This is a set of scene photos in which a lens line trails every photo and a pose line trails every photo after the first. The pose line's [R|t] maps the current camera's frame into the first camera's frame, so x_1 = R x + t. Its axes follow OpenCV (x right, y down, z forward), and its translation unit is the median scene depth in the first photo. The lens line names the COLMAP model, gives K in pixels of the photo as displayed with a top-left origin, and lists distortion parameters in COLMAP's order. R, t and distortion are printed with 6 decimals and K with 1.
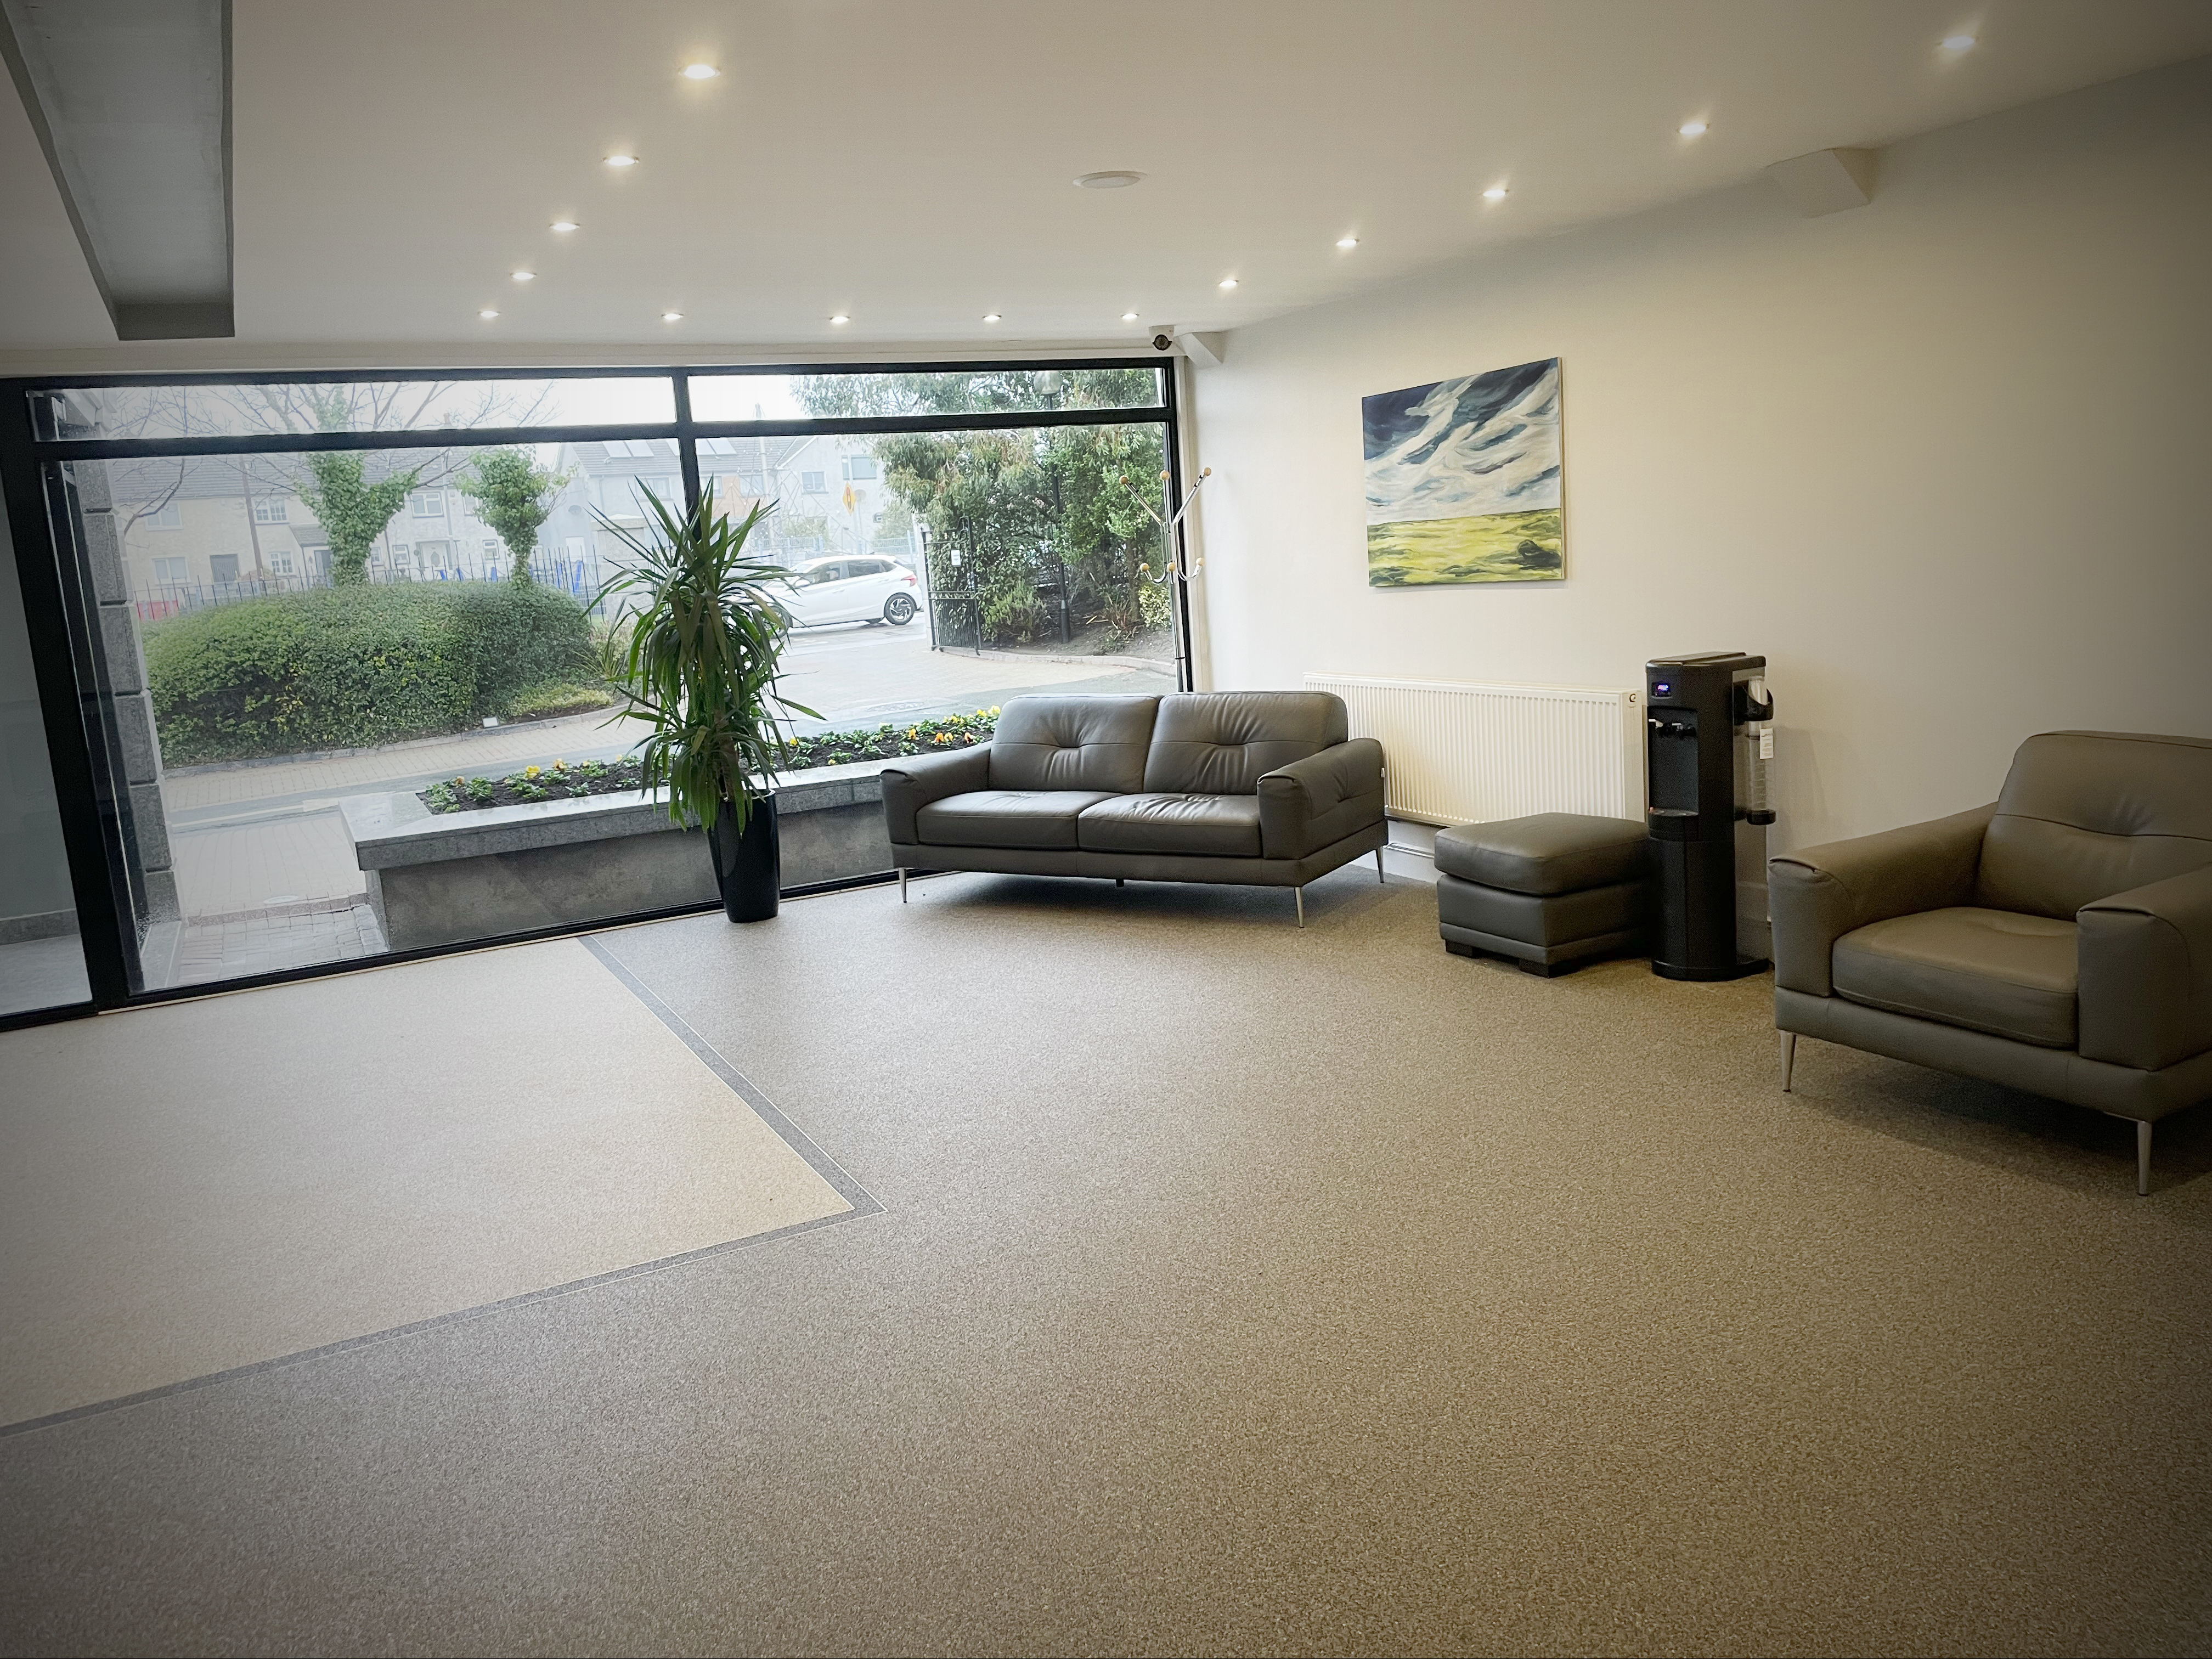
lens RADIAL K [[1664.6, 0, 1103.1], [0, 1664.6, 807.1], [0, 0, 1]] dist [0.094957, -0.122034]
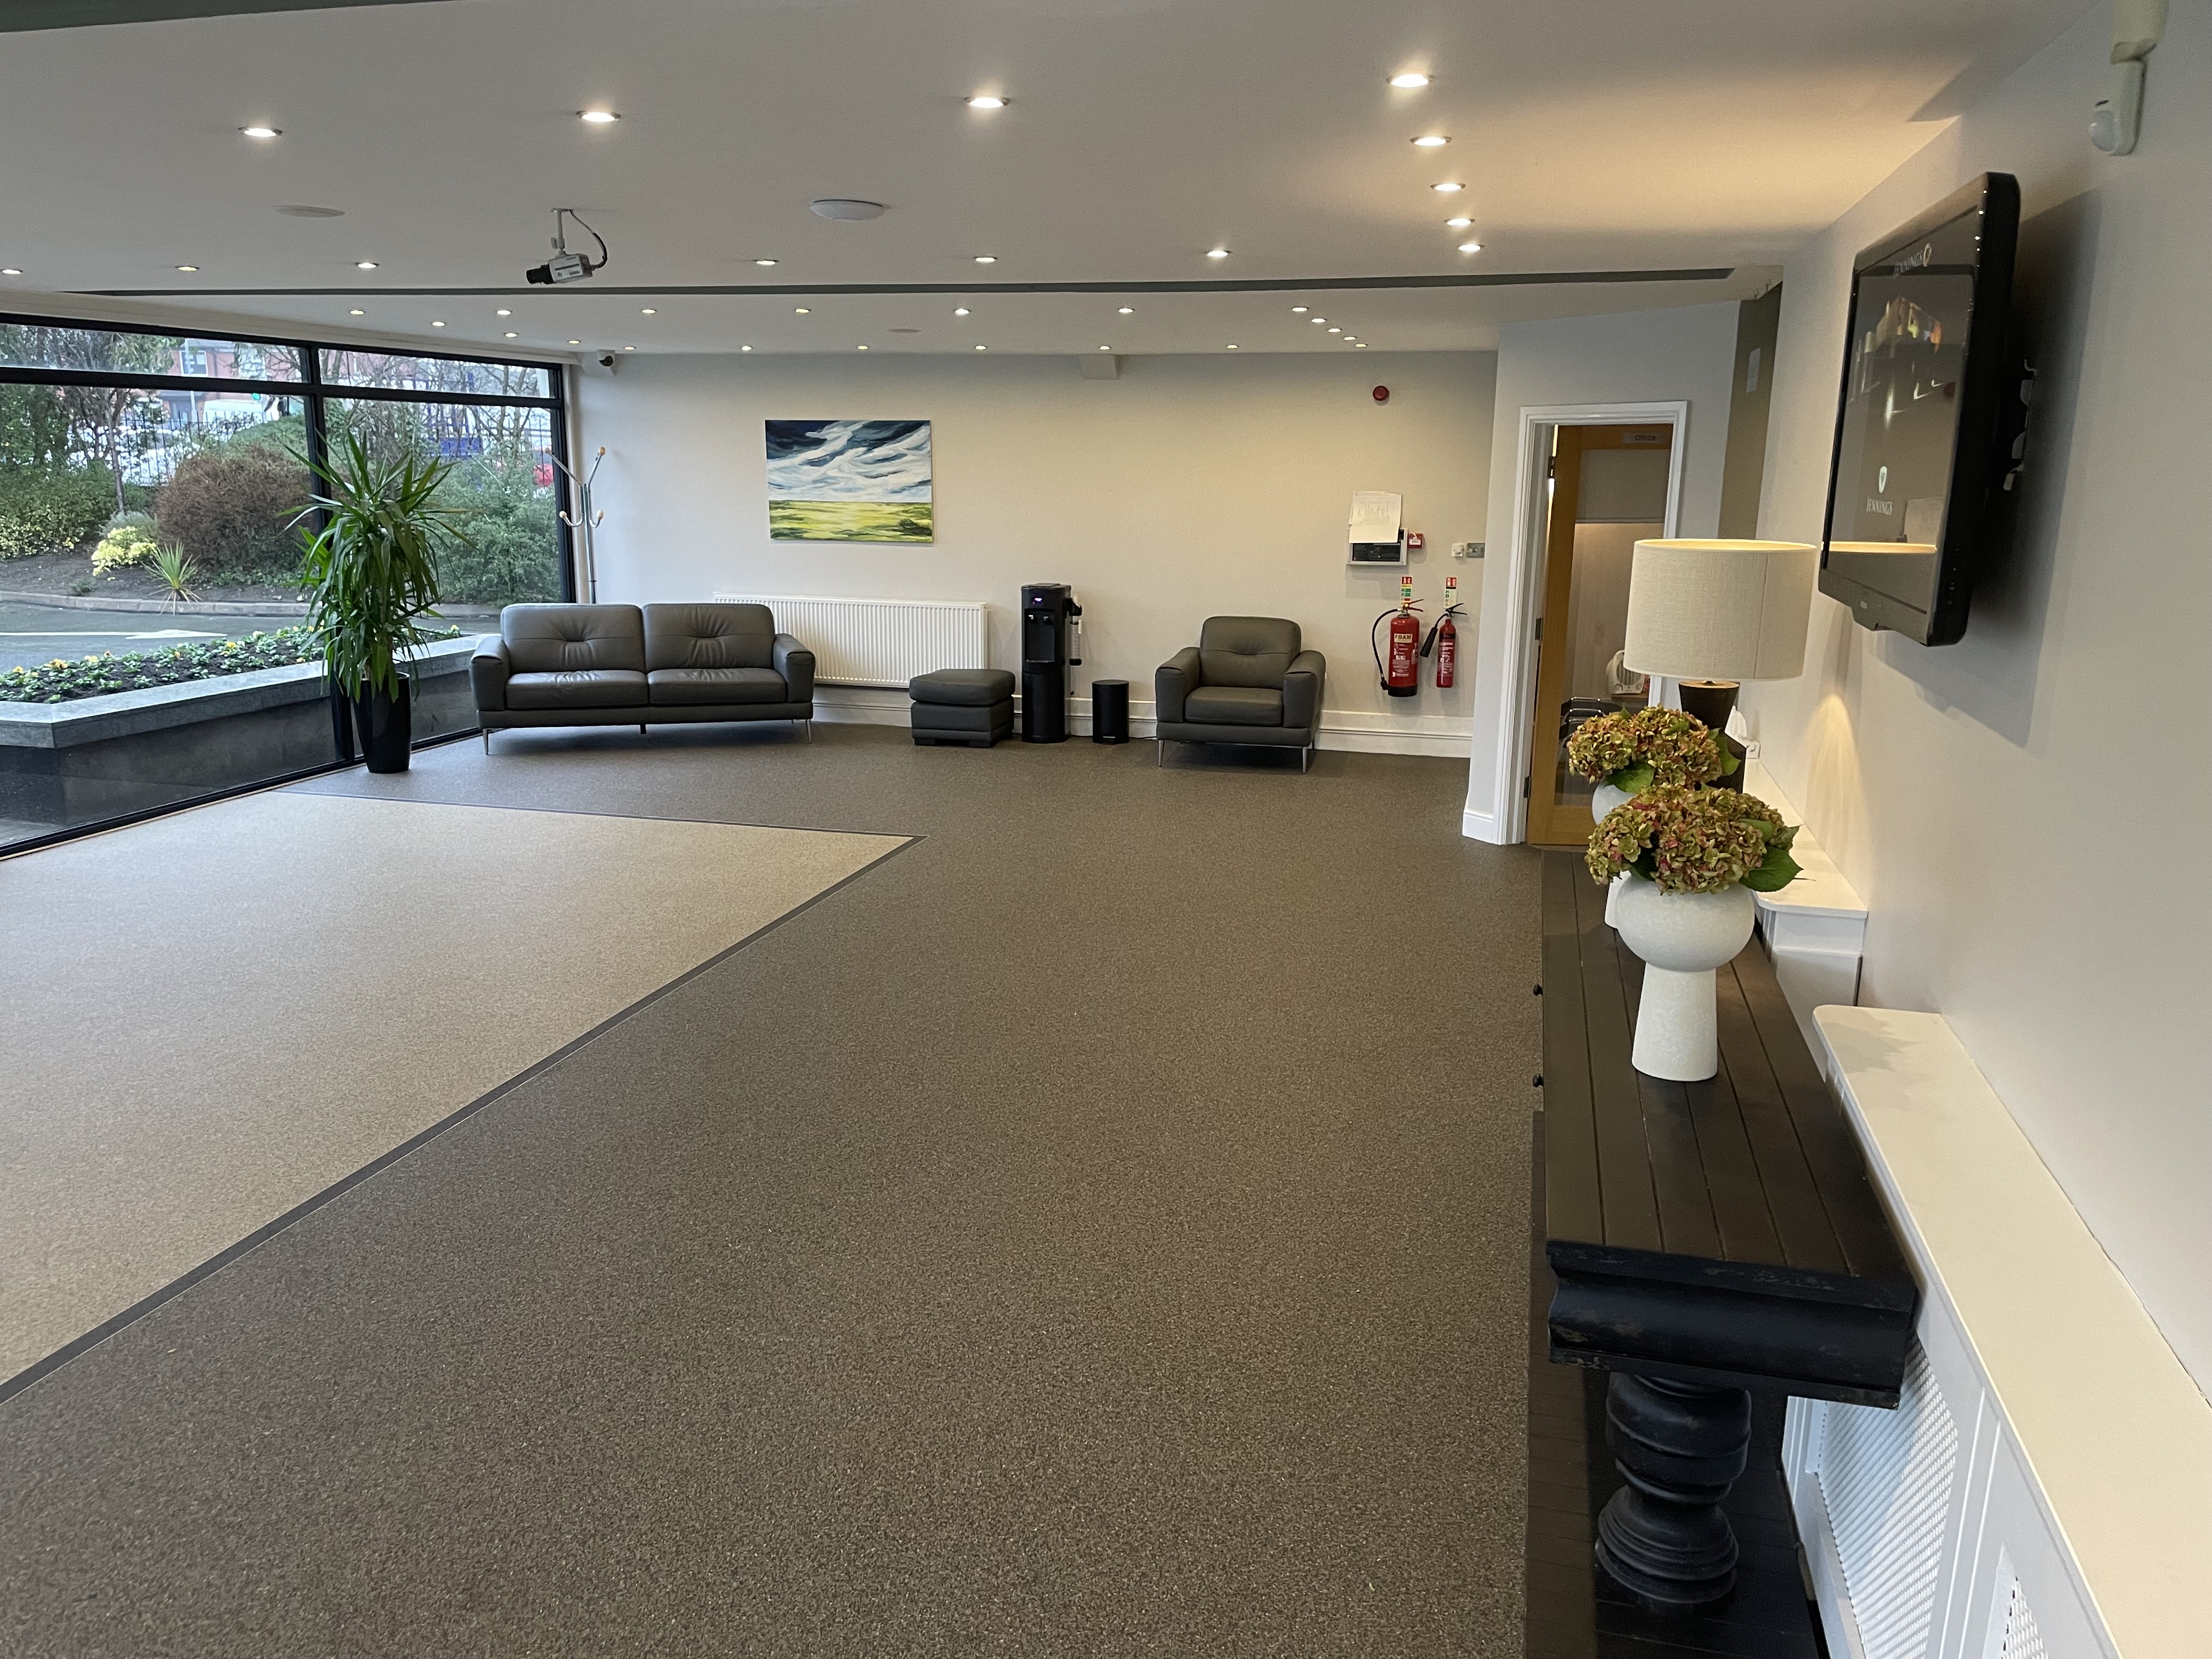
lens RADIAL K [[1658.4, 0, 1106.0], [0, 1658.4, 829.5], [0, 0, 1]] dist [0.097428, -0.284070]
pose [[0.664928, -0.079920, 0.742619, -0.897920], [0.056089, 0.996794, 0.057052, 0.077312], [-0.744798, 0.003717, 0.667280, -0.323979]]
